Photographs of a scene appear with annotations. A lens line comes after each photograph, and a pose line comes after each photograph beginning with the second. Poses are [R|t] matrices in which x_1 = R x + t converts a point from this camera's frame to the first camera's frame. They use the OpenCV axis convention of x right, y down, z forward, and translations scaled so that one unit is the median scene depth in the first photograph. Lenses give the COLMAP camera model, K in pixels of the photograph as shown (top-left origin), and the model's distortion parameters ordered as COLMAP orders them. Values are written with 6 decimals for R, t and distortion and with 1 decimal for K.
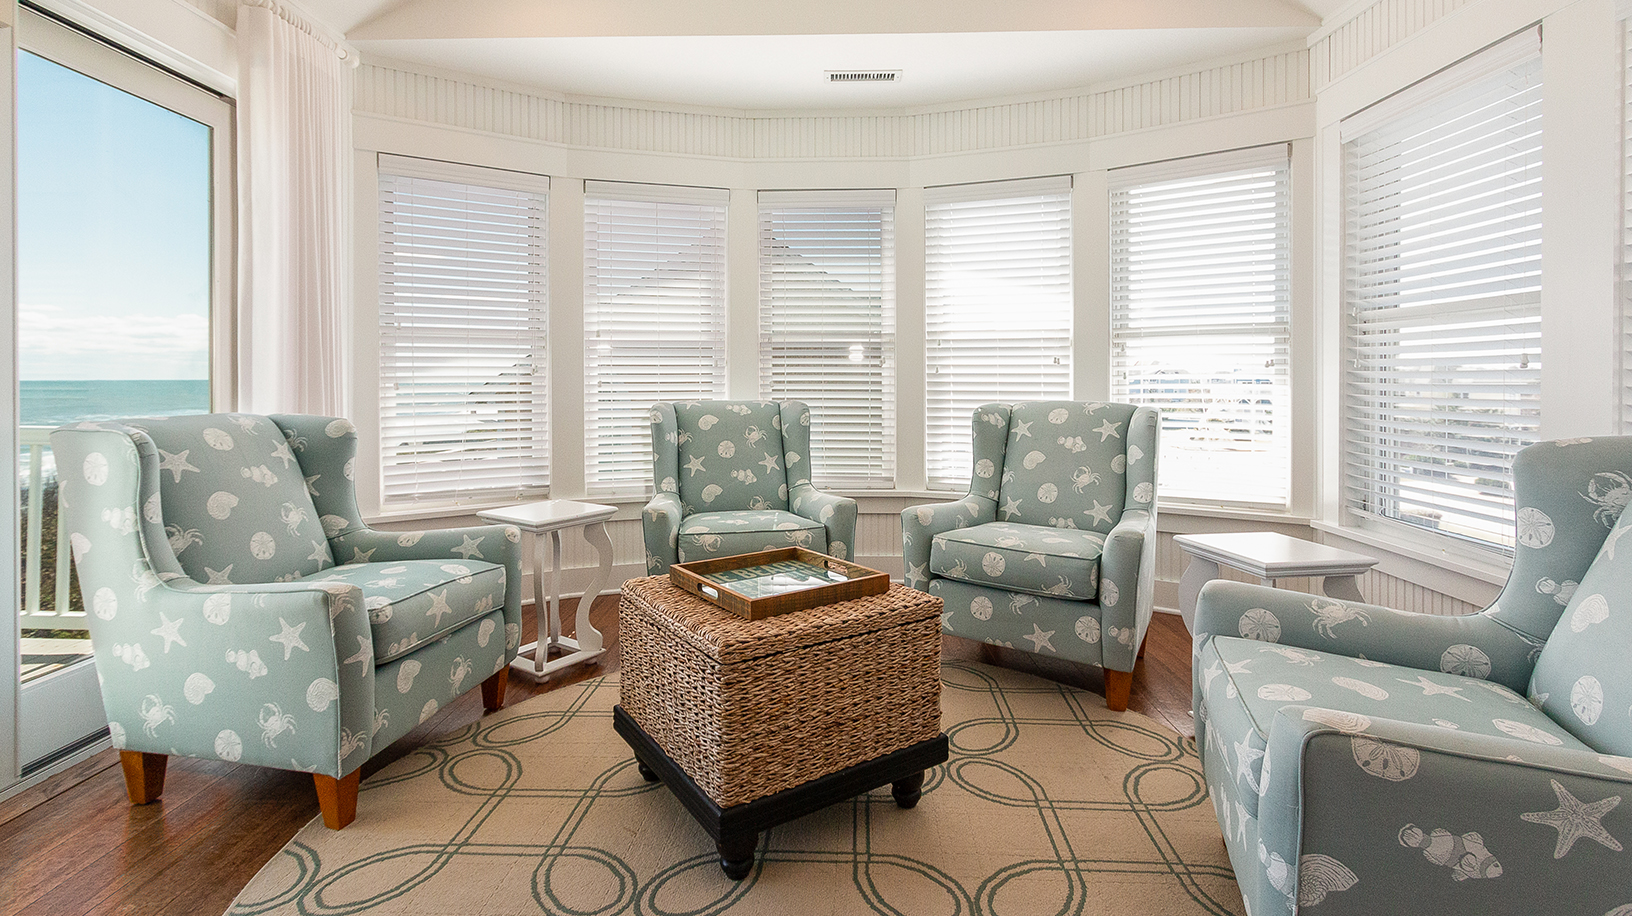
lens RADIAL K [[762.7, 0, 816.0], [0, 762.7, 458.0], [0, 0, 1]] dist [-0.002540, -0.000611]
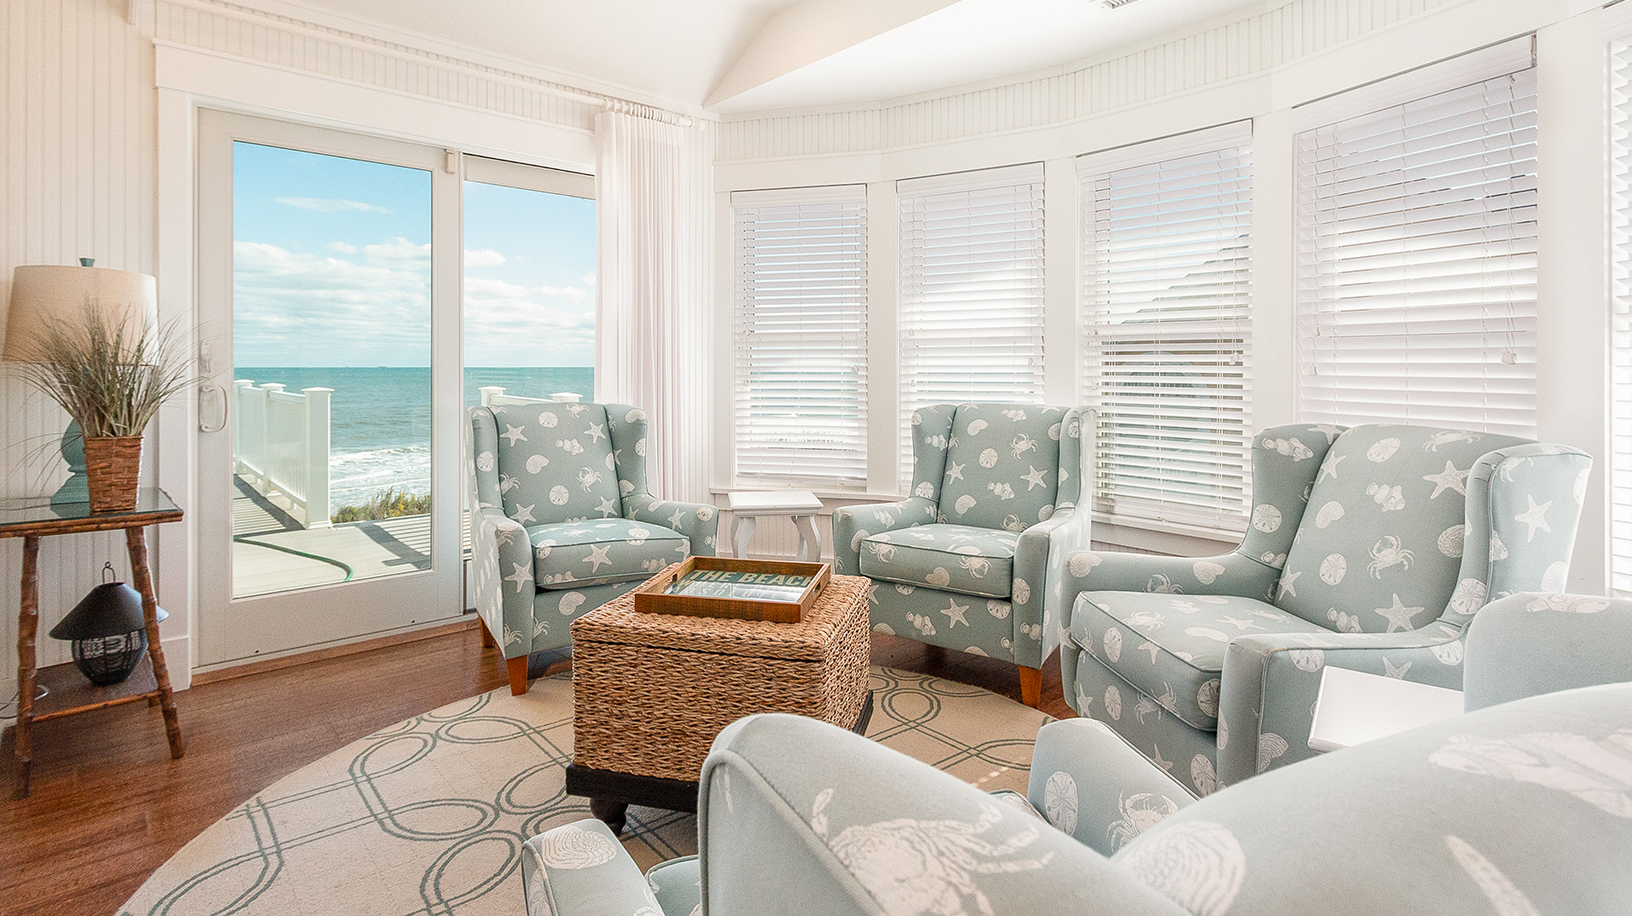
lens RADIAL K [[804.9, 0, 767.2], [0, 804.9, 453.2], [0, 0, 1]] dist [0.001637, -0.001066]
pose [[0.663617, 0.080800, -0.743696, 0.560248], [-0.078243, 0.996194, 0.038414, -0.045171], [0.743969, 0.032697, 0.667413, 0.234027]]
